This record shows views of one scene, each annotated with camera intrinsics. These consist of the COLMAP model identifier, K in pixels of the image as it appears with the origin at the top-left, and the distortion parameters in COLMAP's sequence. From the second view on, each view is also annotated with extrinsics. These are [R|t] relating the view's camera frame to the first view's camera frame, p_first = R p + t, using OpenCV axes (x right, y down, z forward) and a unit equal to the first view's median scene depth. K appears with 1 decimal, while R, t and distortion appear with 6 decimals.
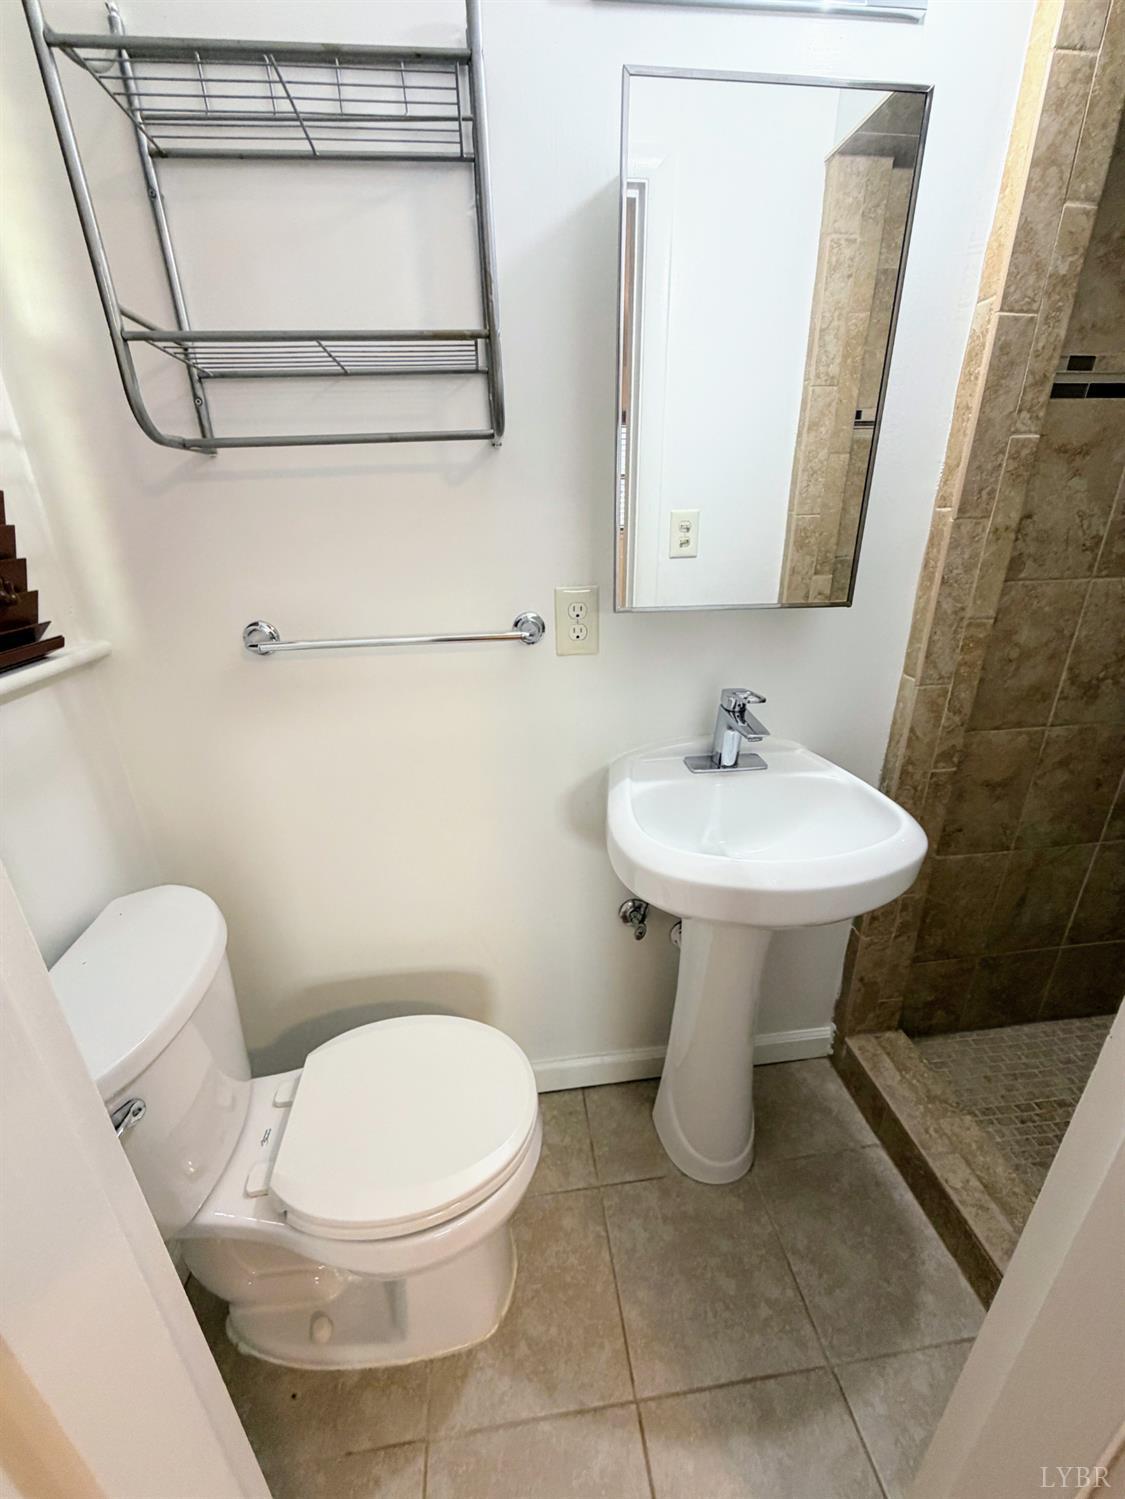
lens RADIAL K [[596.4, 0, 562.5], [0, 596.4, 749.5], [0, 0, 1]] dist [-0.000285, 0.000072]
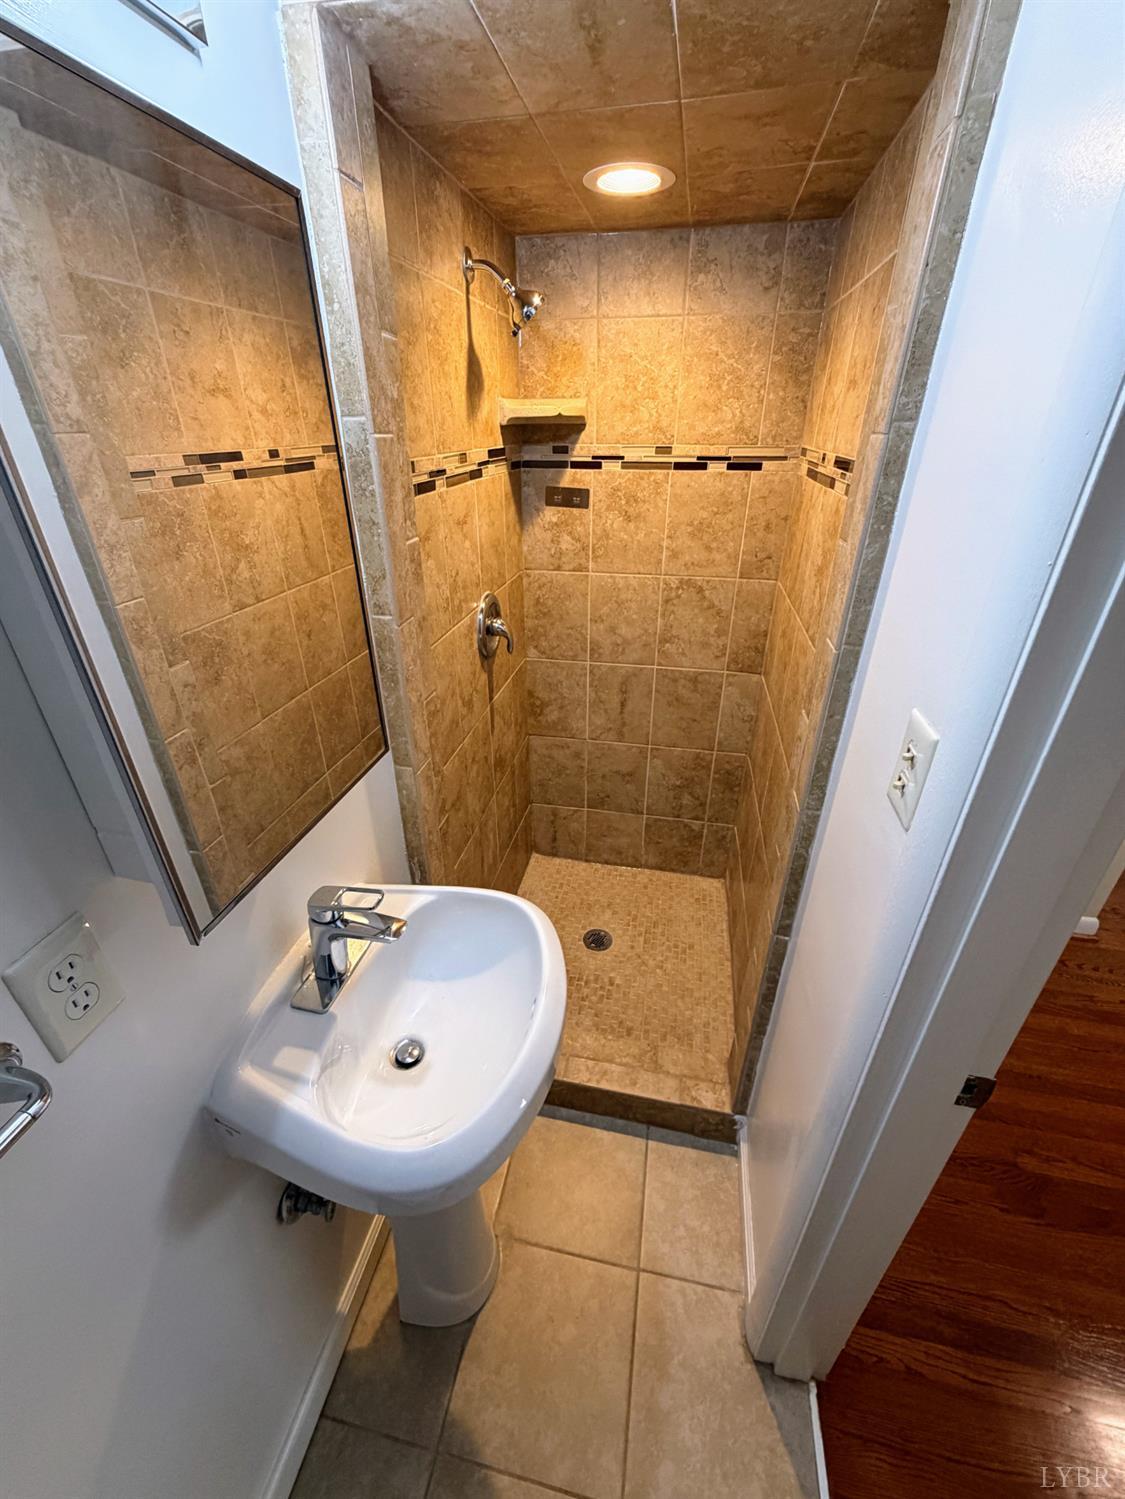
lens RADIAL K [[596.4, 0, 562.5], [0, 596.4, 749.5], [0, 0, 1]] dist [-0.000285, 0.000072]
pose [[0.317066, -0.437672, 0.841375, -0.154522], [0.352466, 0.877987, 0.323893, -0.338949], [-0.880475, 0.193860, 0.432645, 0.281086]]
